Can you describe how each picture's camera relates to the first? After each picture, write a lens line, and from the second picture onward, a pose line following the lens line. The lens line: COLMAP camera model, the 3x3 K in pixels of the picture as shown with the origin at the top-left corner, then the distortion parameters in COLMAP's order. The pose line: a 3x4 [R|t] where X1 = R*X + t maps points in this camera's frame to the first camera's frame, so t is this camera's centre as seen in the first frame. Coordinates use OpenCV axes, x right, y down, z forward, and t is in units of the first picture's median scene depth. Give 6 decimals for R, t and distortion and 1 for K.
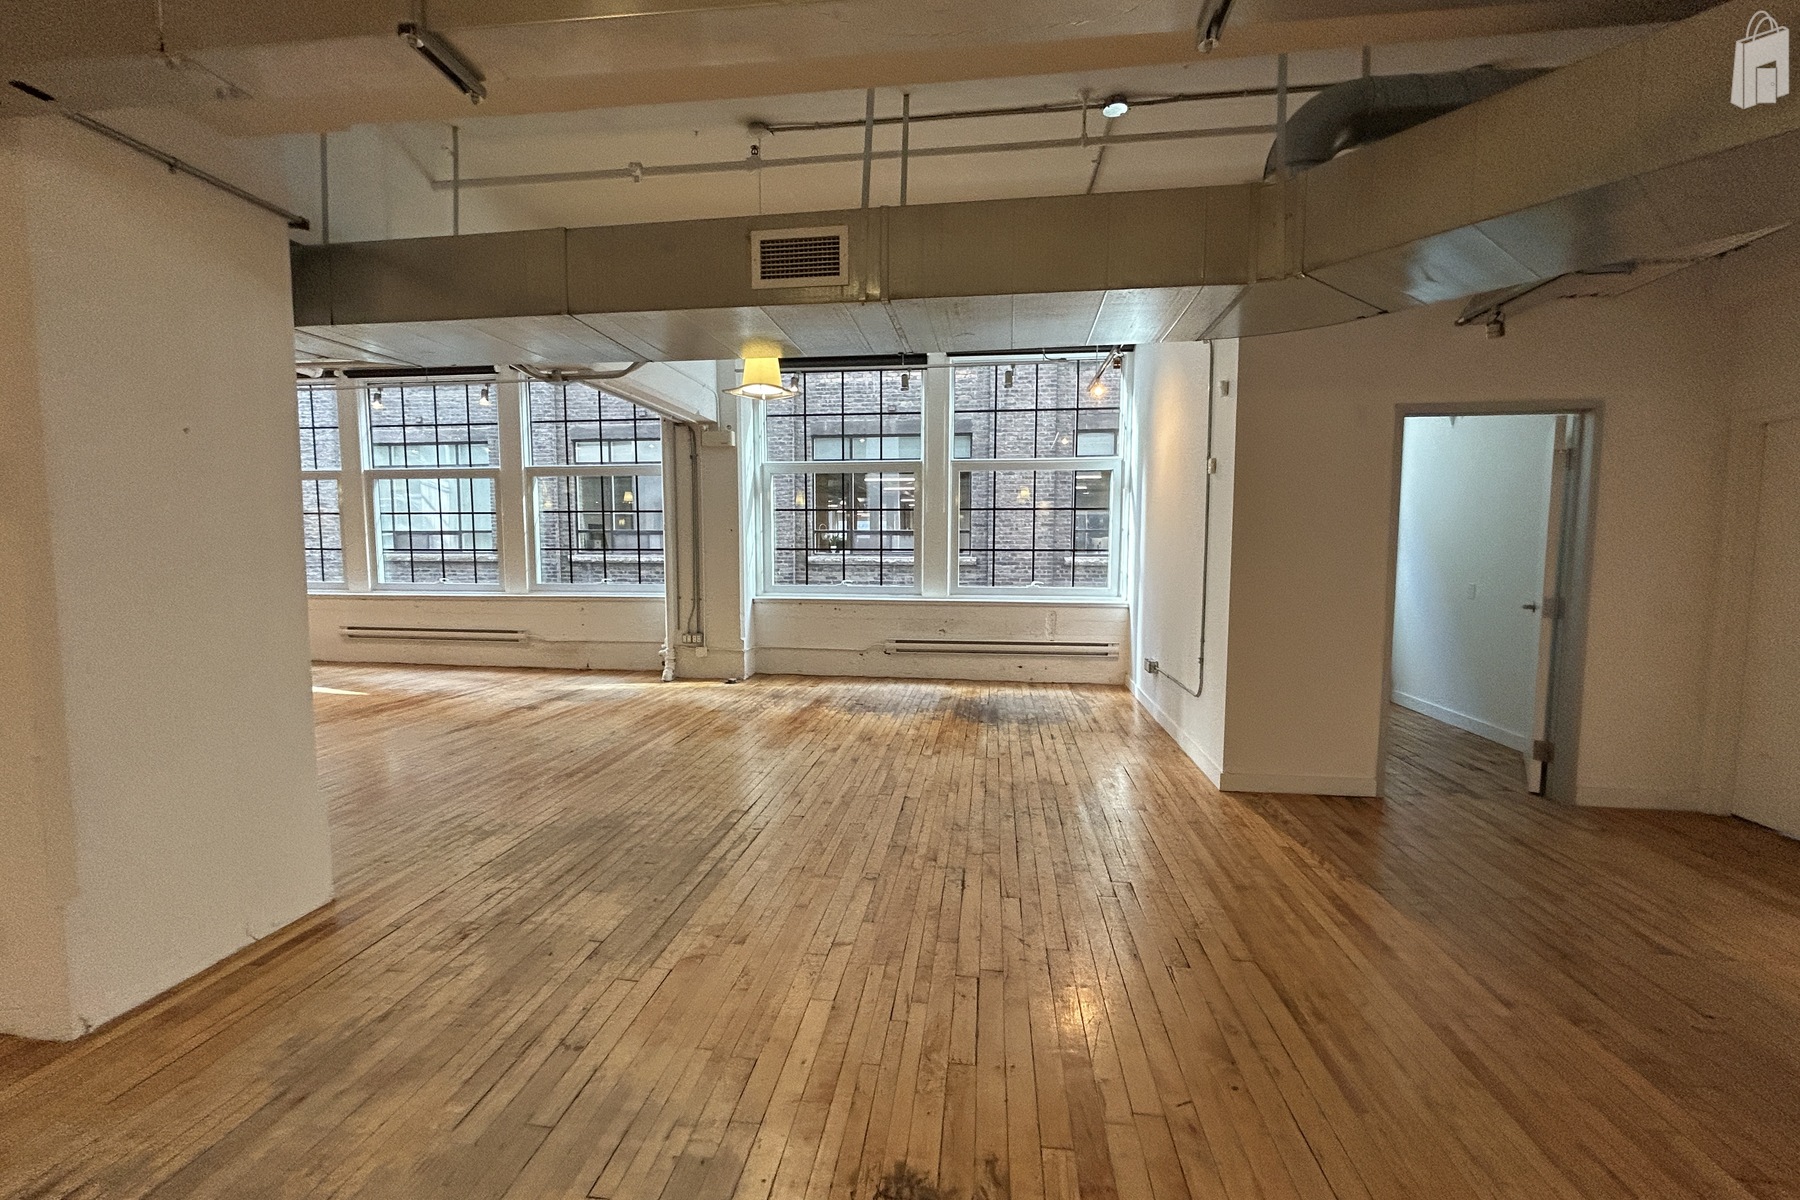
lens RADIAL K [[719.9, 0, 899.4], [0, 719.9, 599.0], [0, 0, 1]] dist [-0.002477, -0.000087]
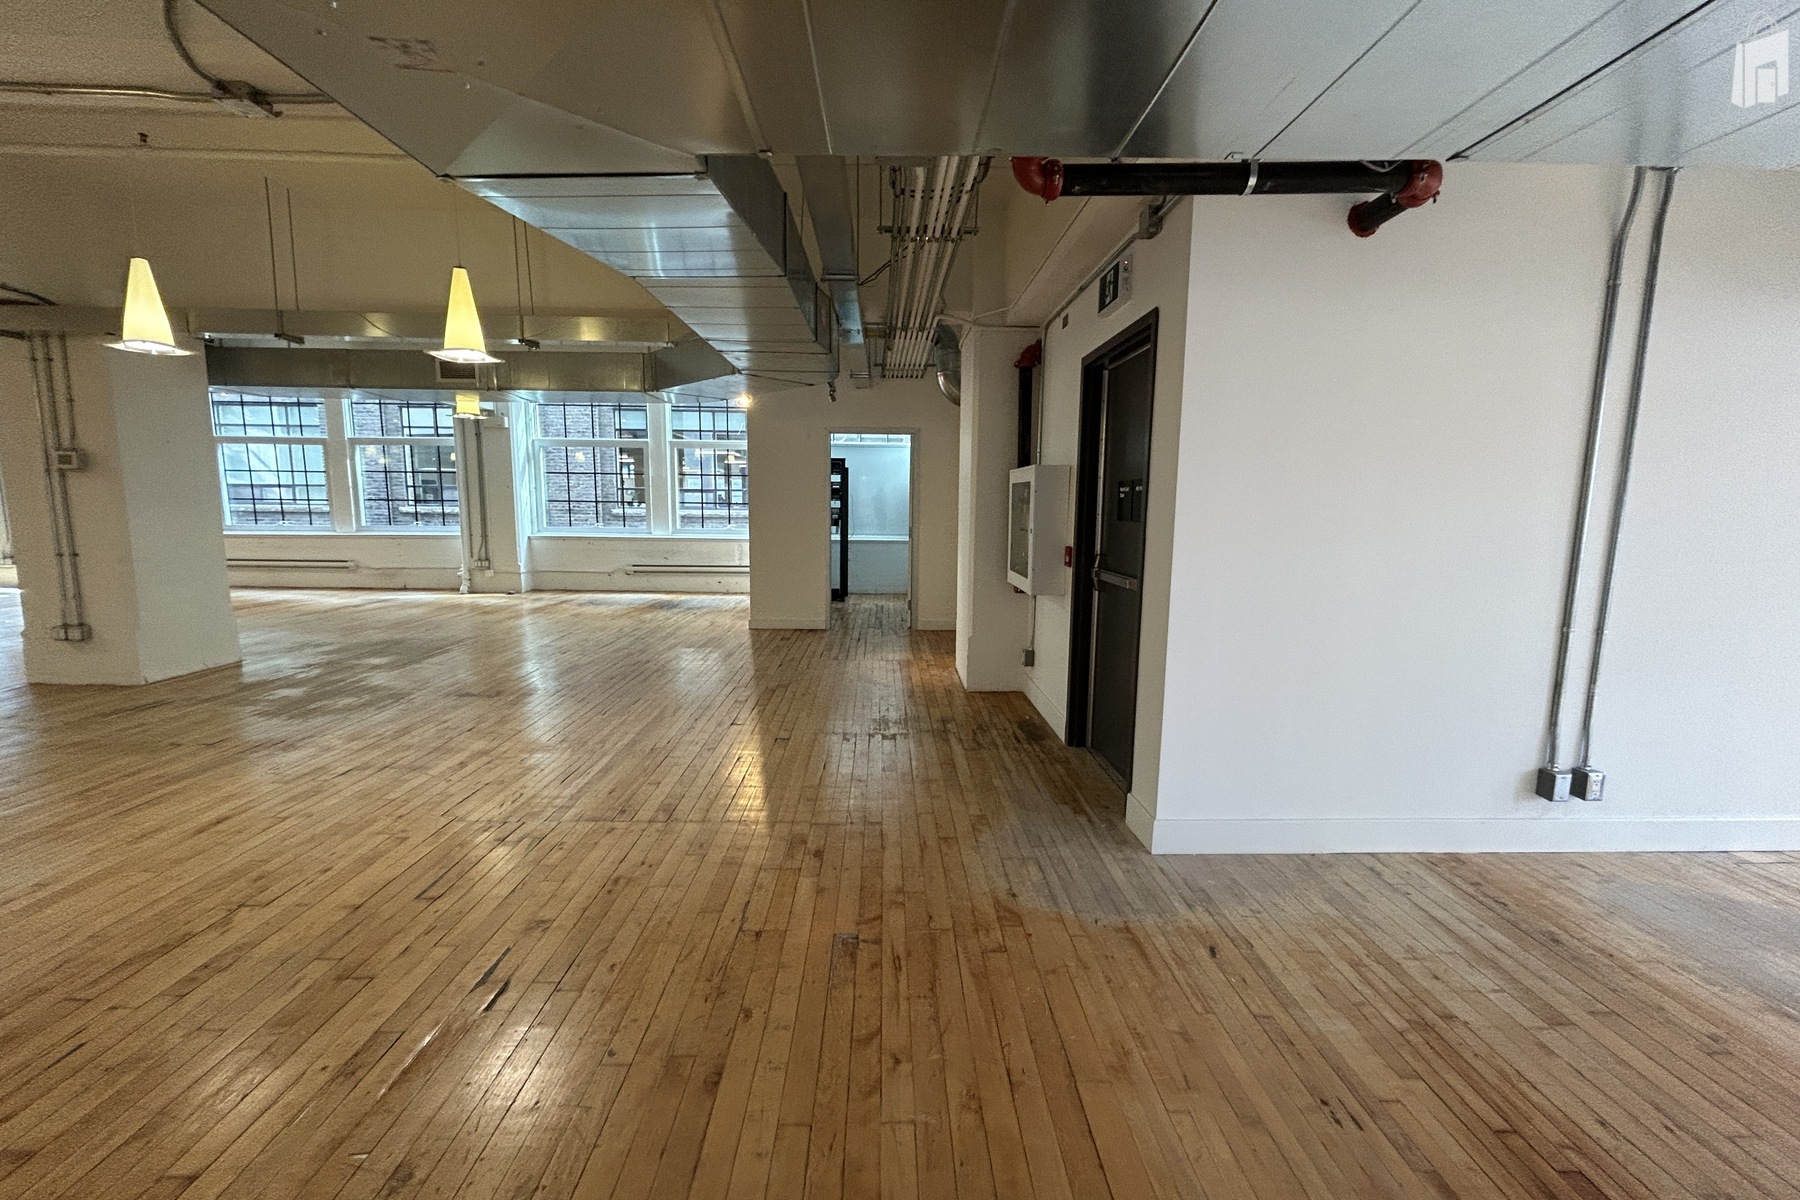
lens RADIAL K [[719.9, 0, 903.2], [0, 719.9, 597.2], [0, 0, 1]] dist [-0.002477, -0.000087]
pose [[0.988078, -0.011406, 0.153533, 0.283501], [0.002704, 0.998384, 0.056767, 0.038014], [-0.153932, -0.055676, 0.986512, -0.479202]]
